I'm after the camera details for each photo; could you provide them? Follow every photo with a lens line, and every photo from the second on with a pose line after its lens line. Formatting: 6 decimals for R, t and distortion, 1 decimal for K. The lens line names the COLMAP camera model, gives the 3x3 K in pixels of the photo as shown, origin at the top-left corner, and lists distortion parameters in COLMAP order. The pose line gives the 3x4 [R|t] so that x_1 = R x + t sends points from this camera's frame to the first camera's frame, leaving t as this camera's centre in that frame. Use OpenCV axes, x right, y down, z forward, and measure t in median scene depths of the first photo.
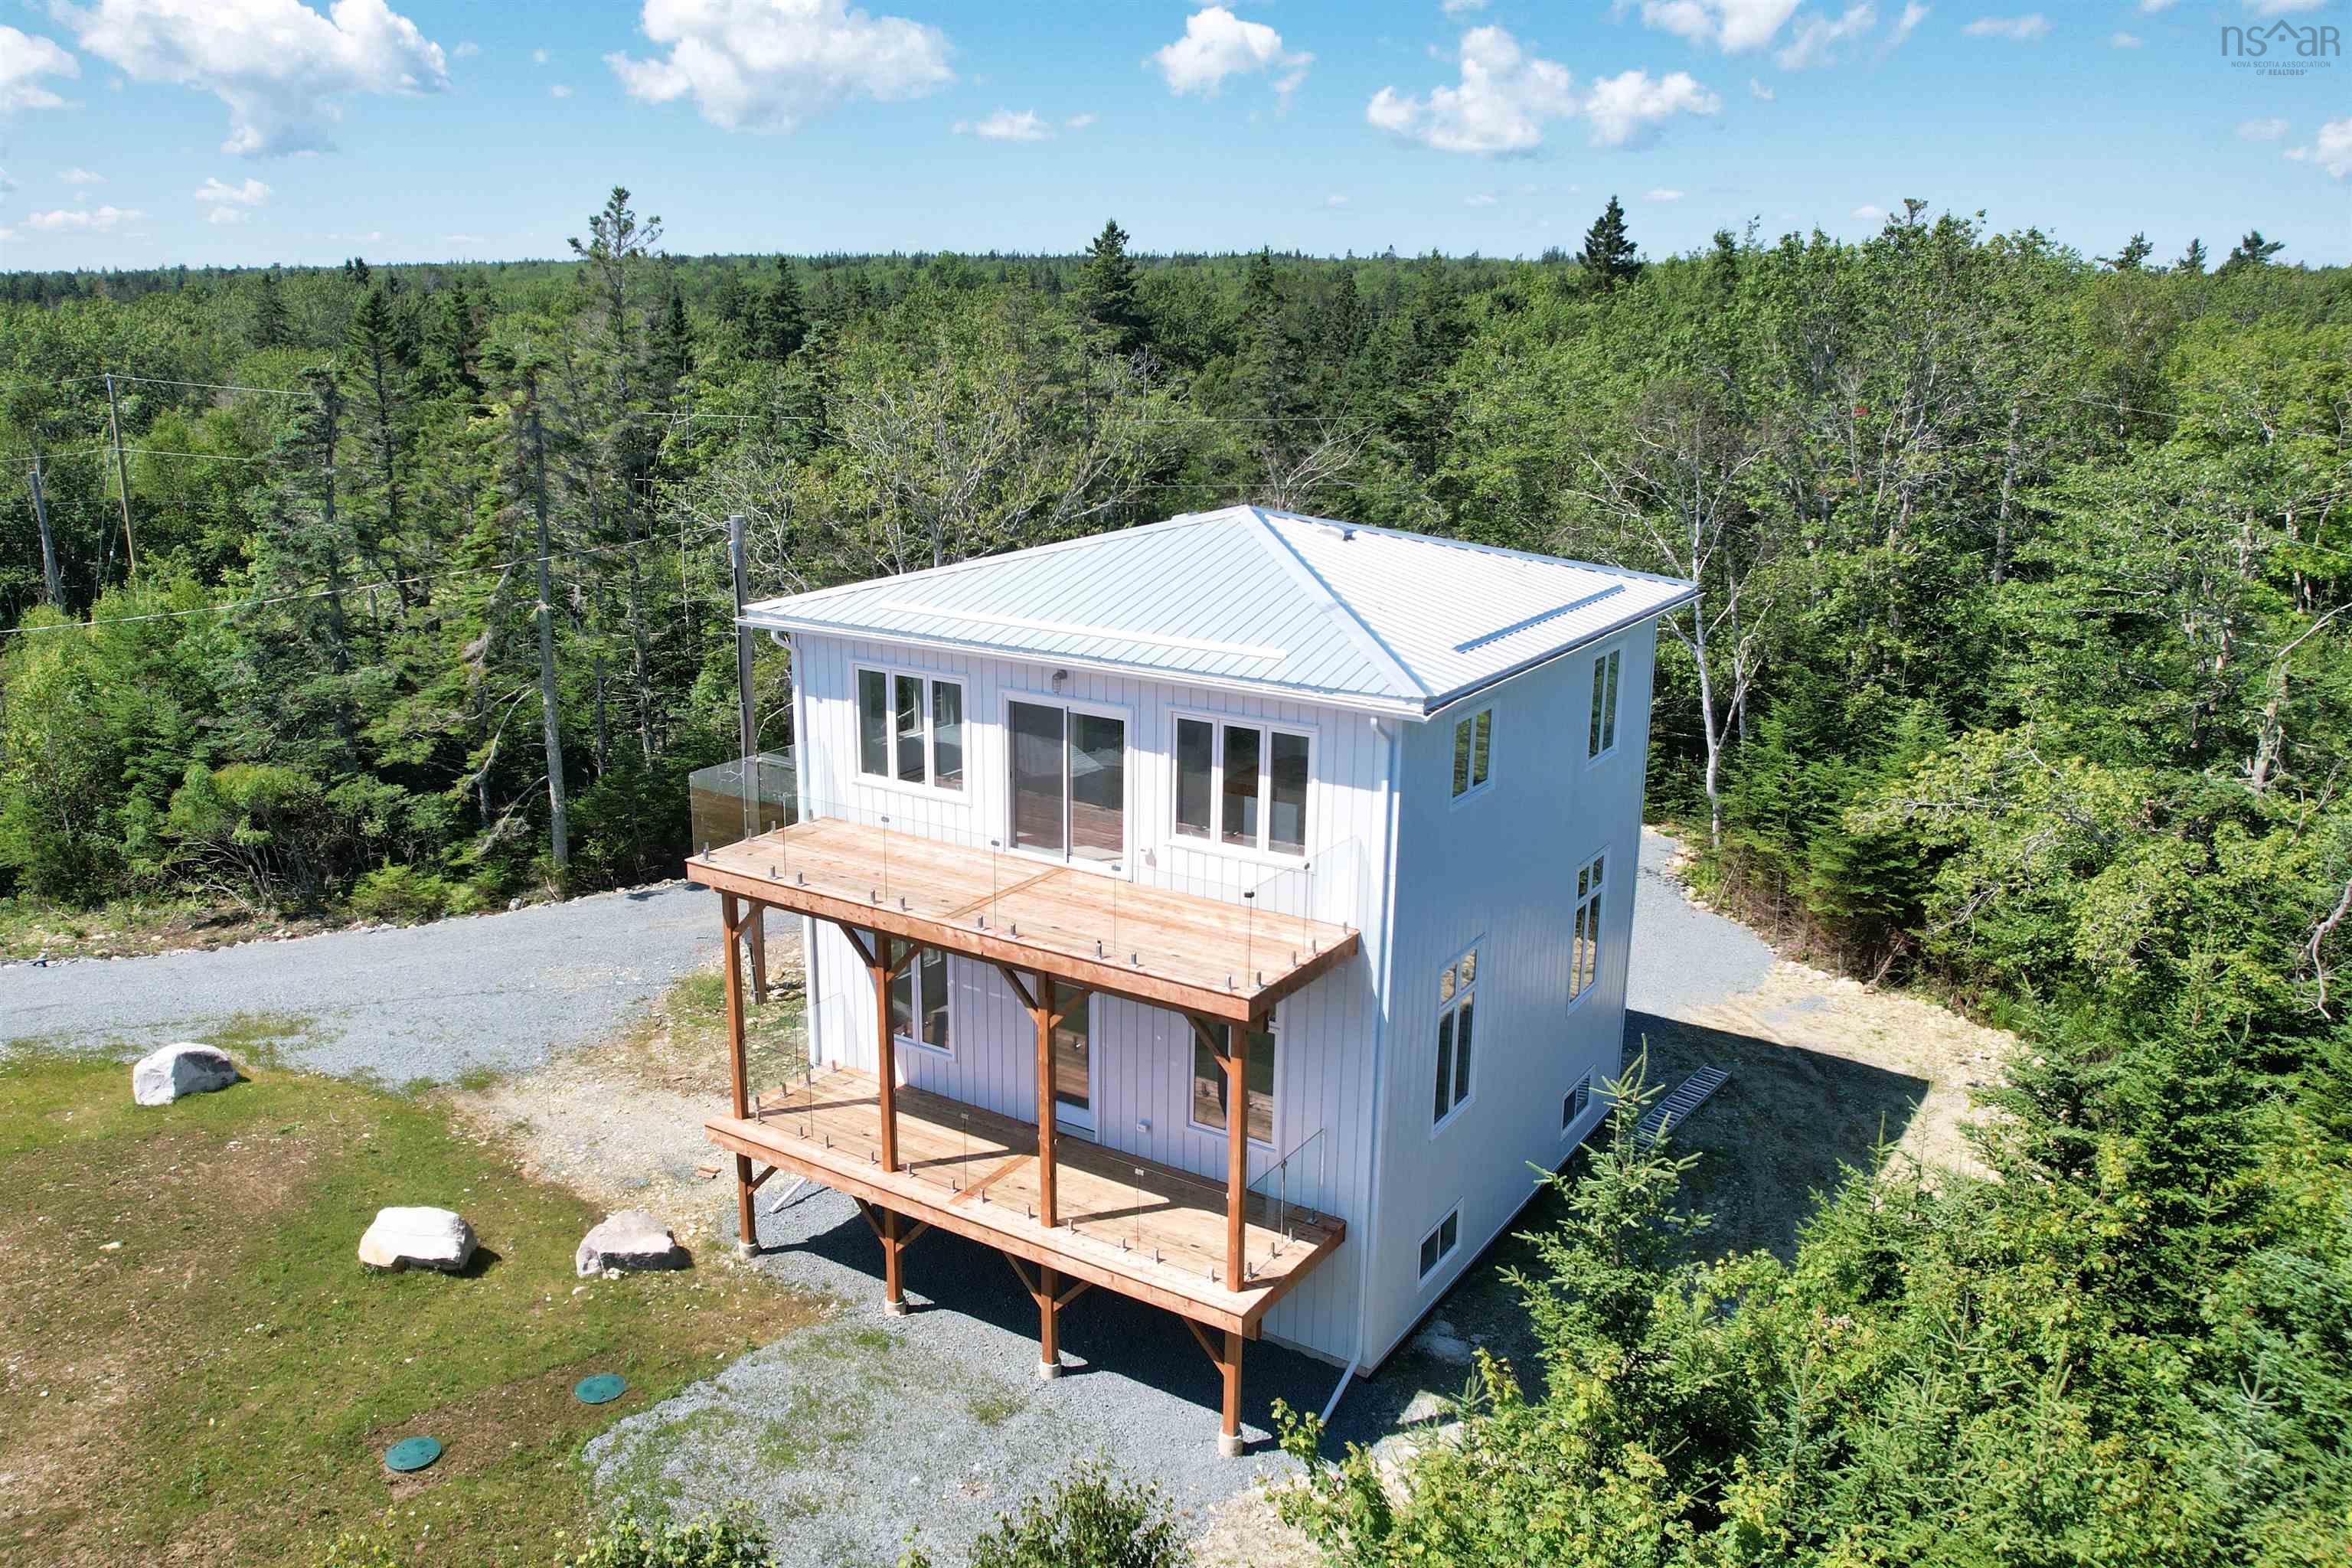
lens RADIAL K [[1875.2, 0, 1176.0], [0, 1875.2, 784.0], [0, 0, 1]] dist [-0.031574, 0.002532]
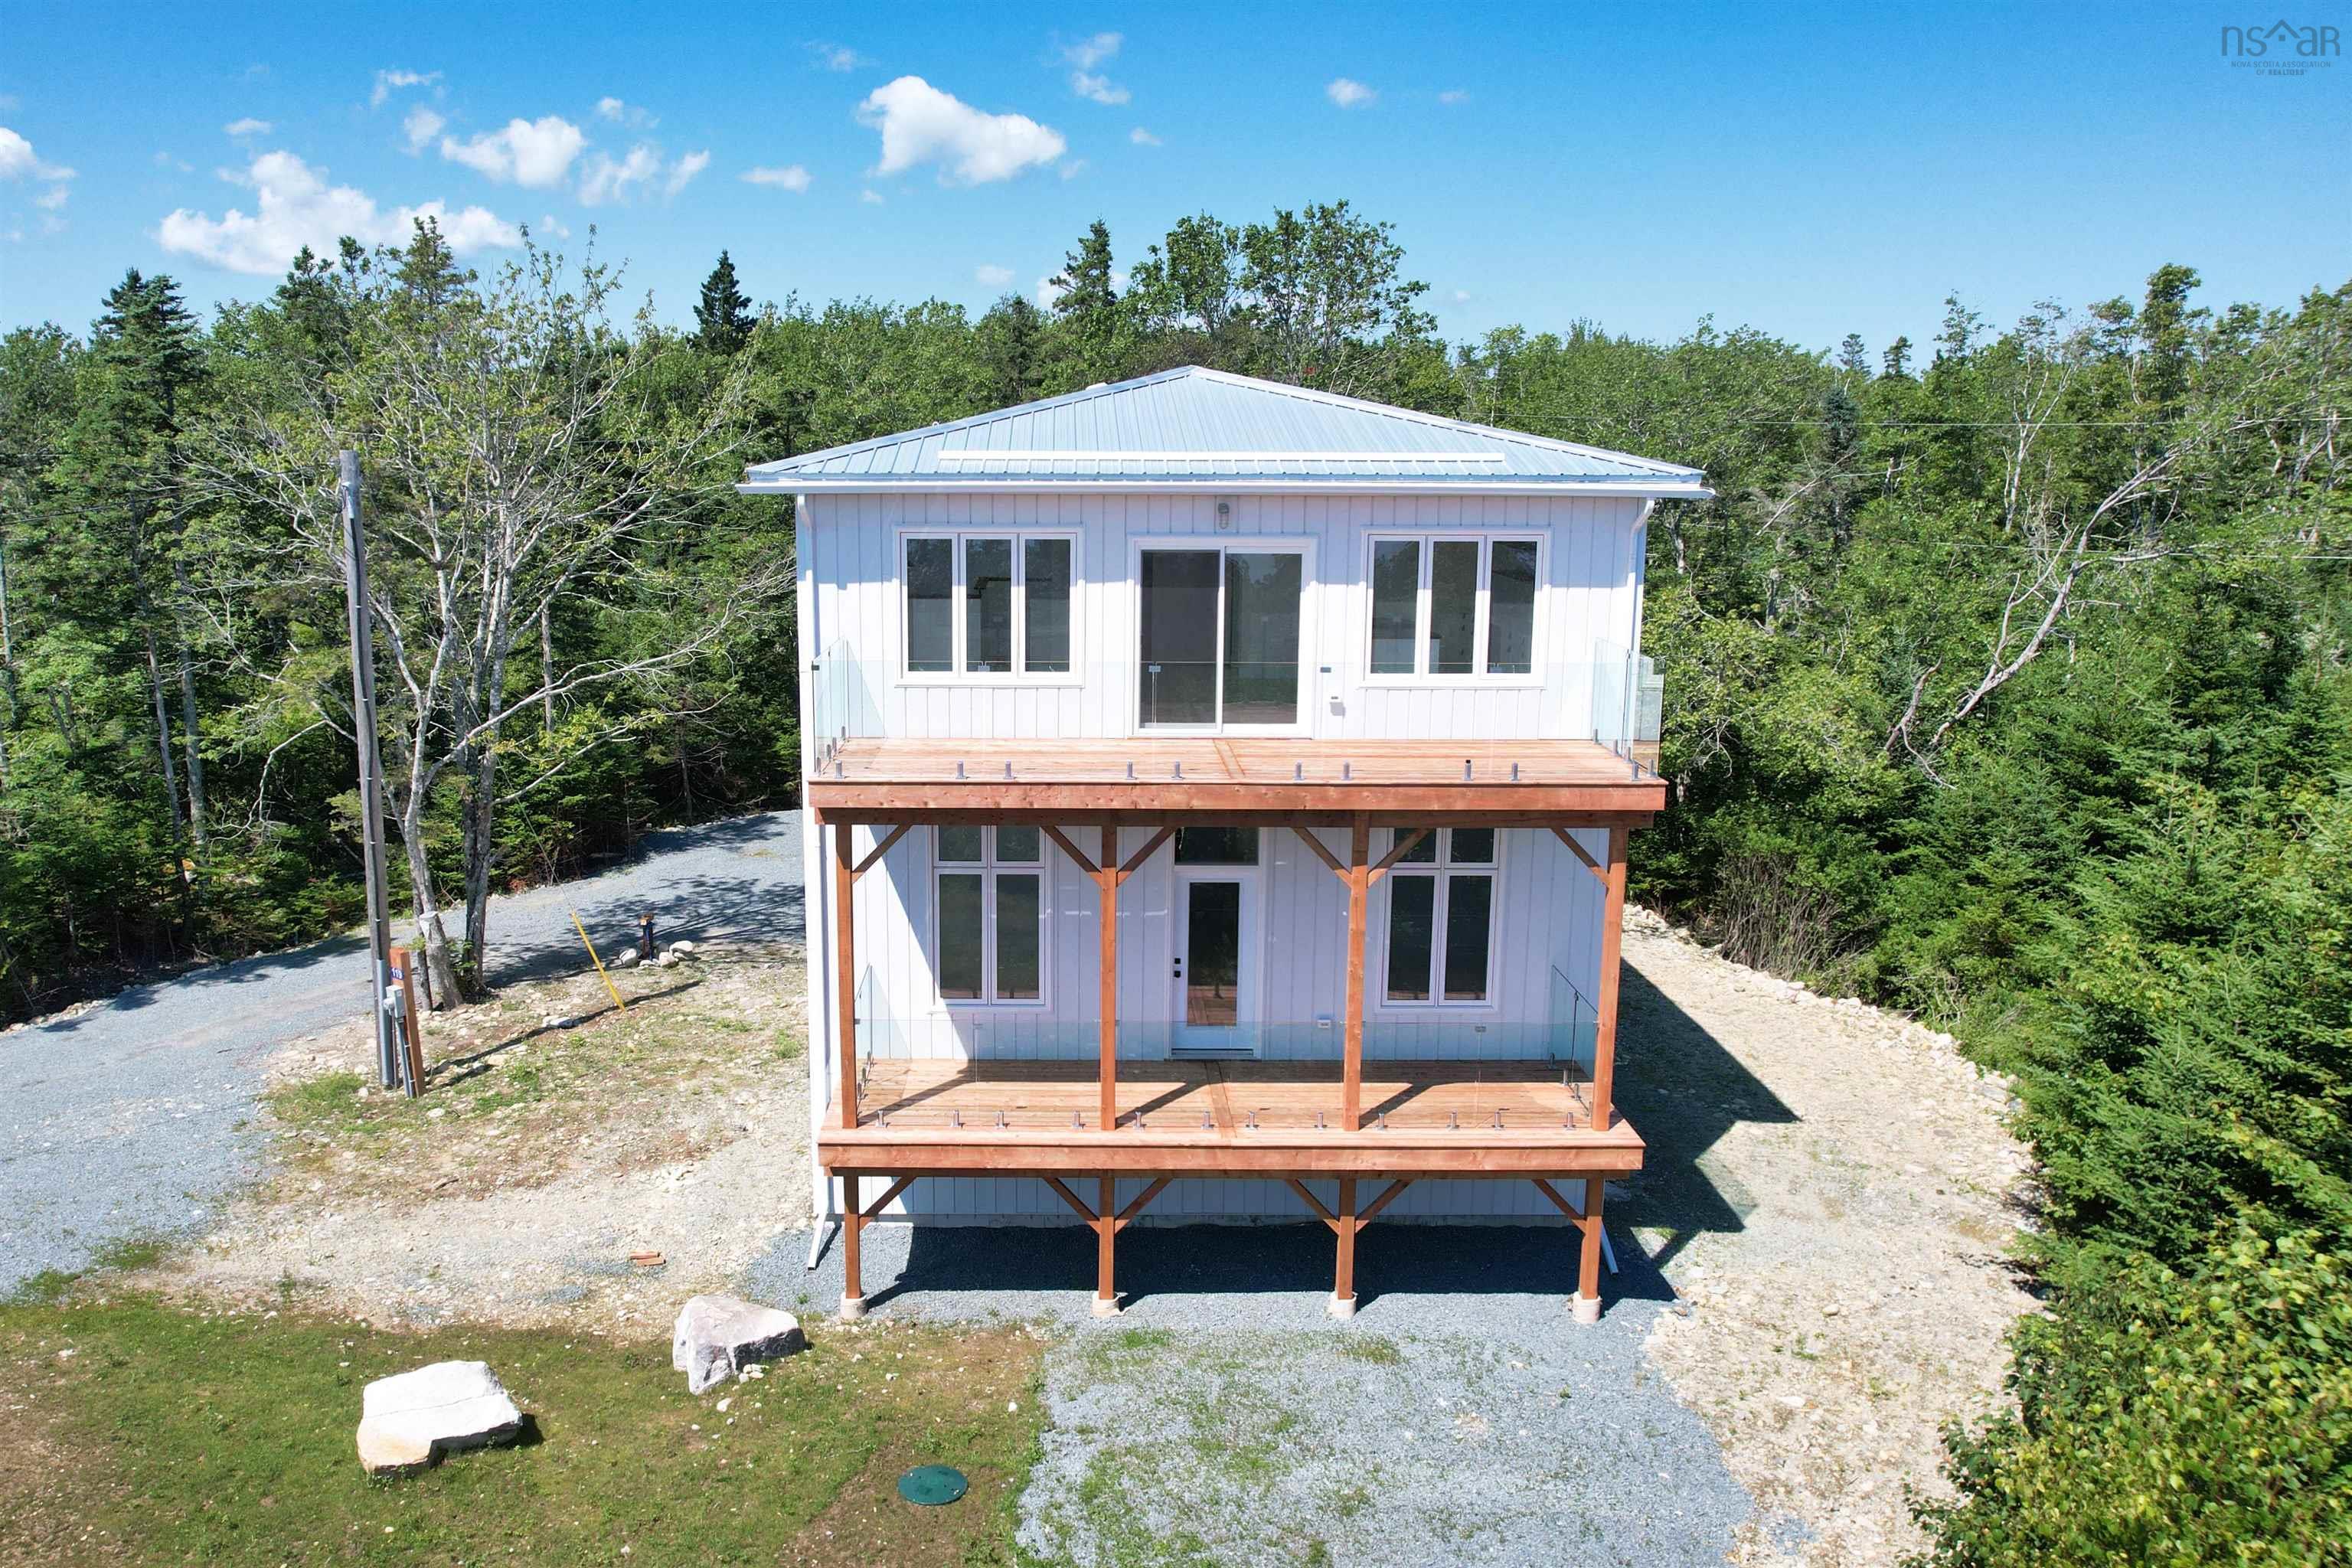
lens RADIAL K [[1836.8, 0, 1176.0], [0, 1836.8, 784.0], [0, 0, 1]] dist [-0.043209, 0.000506]
pose [[0.824298, -0.115621, 0.554224, -0.529505], [0.149155, 0.988691, -0.015579, 0.072817], [-0.546155, 0.095507, 0.832222, 0.300147]]
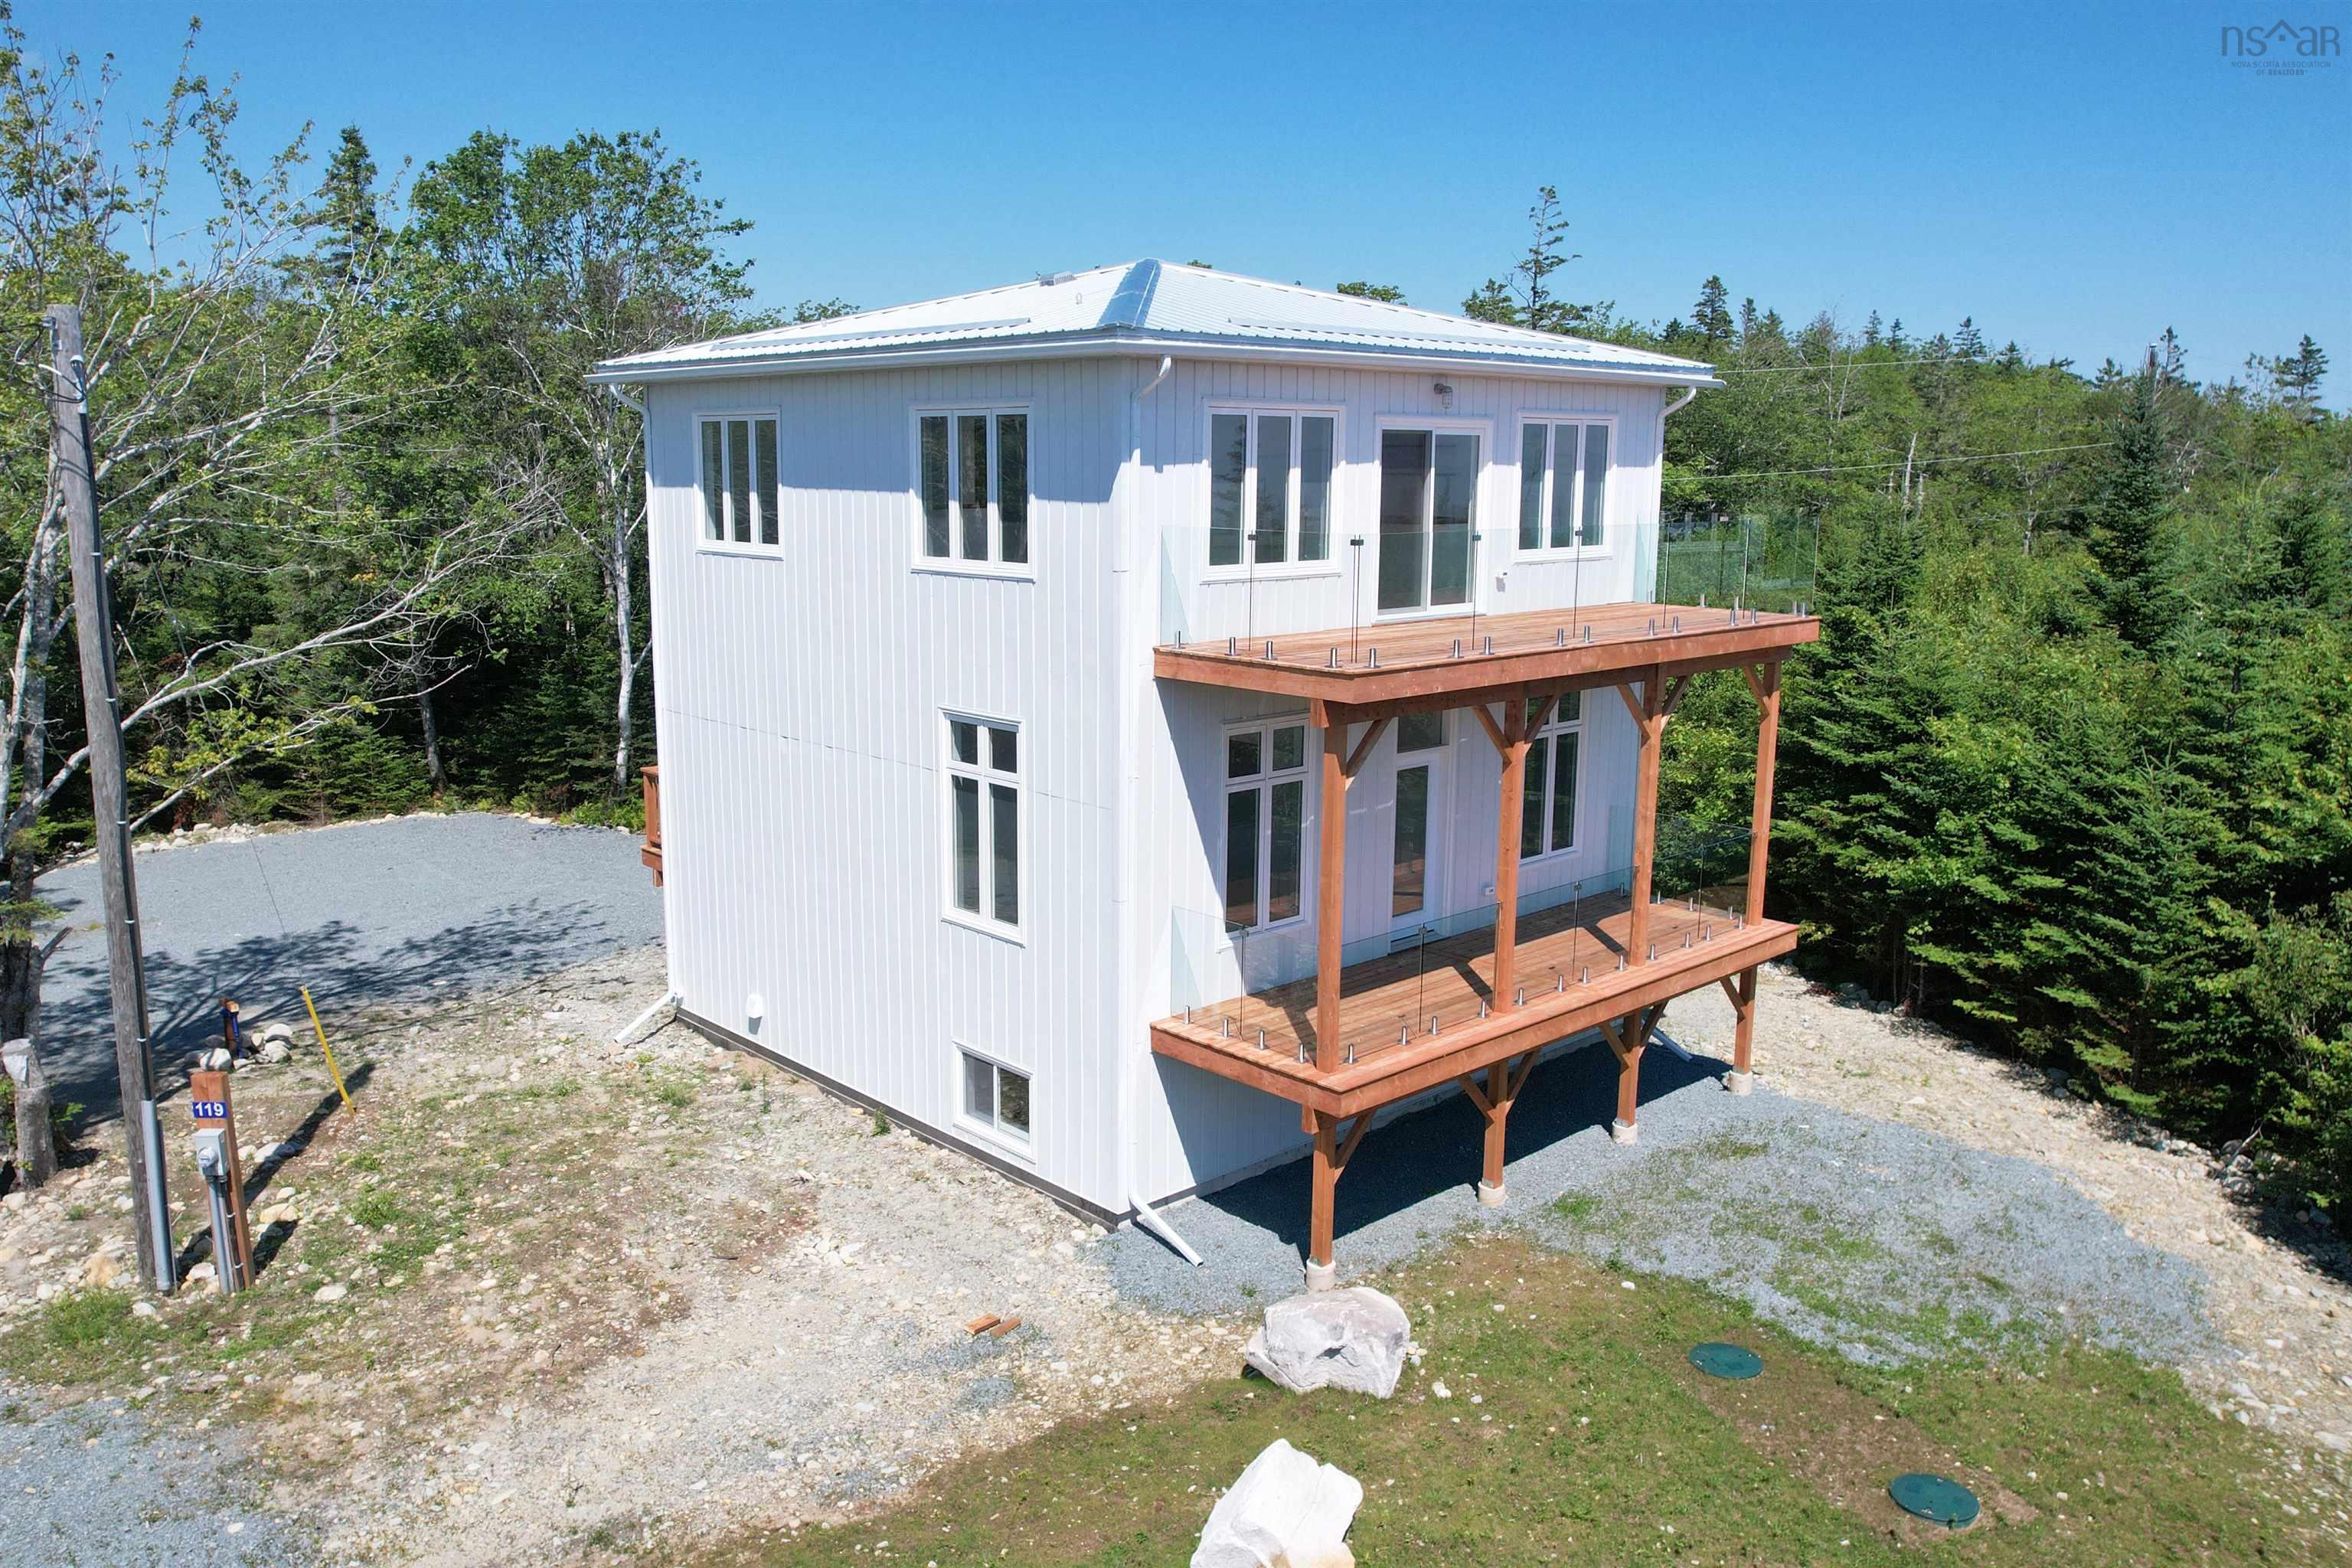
lens RADIAL K [[1747.8, 0, 1176.0], [0, 1747.8, 784.0], [0, 0, 1]] dist [-0.044036, -0.000715]
pose [[0.232691, -0.194835, 0.952835, -0.839330], [0.241912, 0.960531, 0.137331, -0.021245], [-0.941984, 0.198546, 0.270640, 0.876535]]
